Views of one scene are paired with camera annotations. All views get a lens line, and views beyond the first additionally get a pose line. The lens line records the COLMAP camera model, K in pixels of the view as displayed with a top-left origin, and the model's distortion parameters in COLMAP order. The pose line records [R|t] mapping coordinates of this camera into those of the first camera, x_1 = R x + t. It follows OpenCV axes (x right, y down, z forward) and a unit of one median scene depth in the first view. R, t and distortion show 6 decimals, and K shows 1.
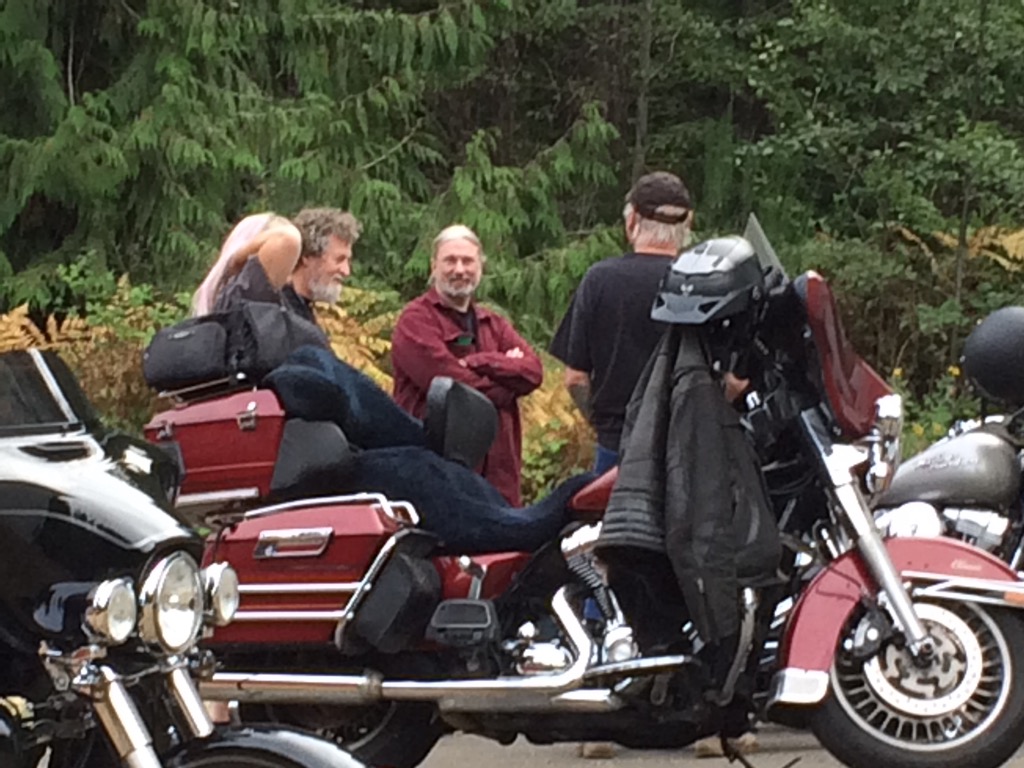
lens RADIAL K [[4329.9, 0, 509.4], [0, 4329.9, 386.7], [0, 0, 1]] dist [-0.024196, 0.000000]
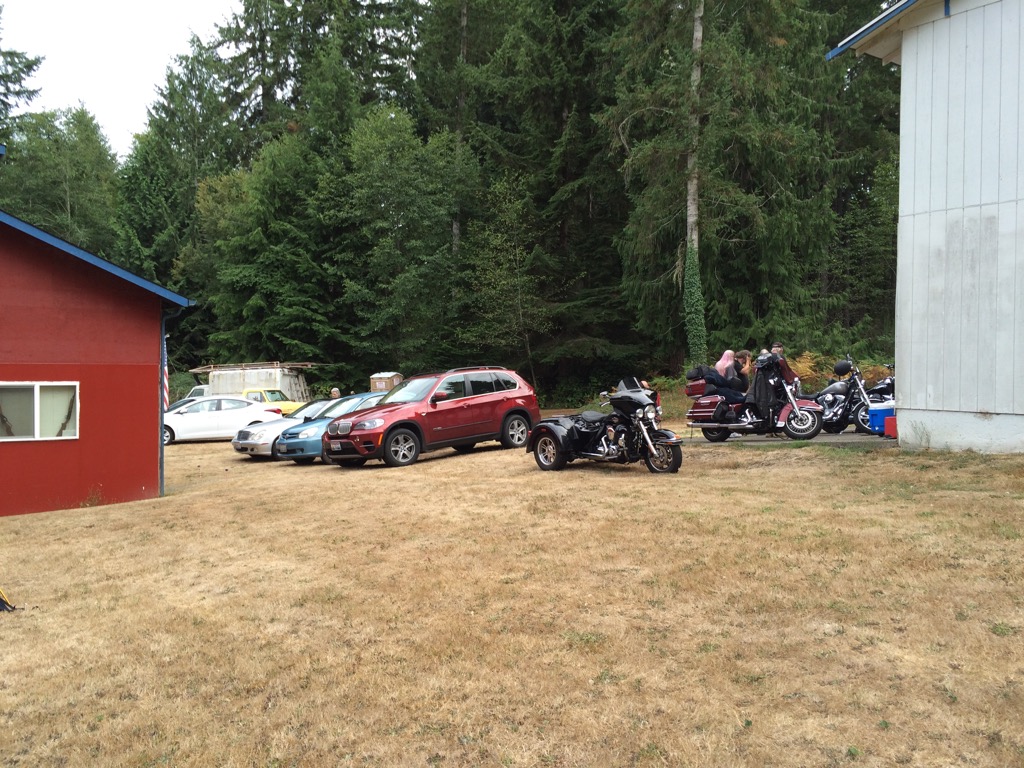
lens RADIAL K [[858.7, 0, 477.0], [0, 858.7, 382.6], [0, 0, 1]] dist [0.080256, -0.109651]
pose [[0.884945, -0.033048, -0.464522, 0.250373], [0.037461, 0.999298, 0.000270, -0.007706], [0.464187, -0.017640, 0.885562, -0.302442]]
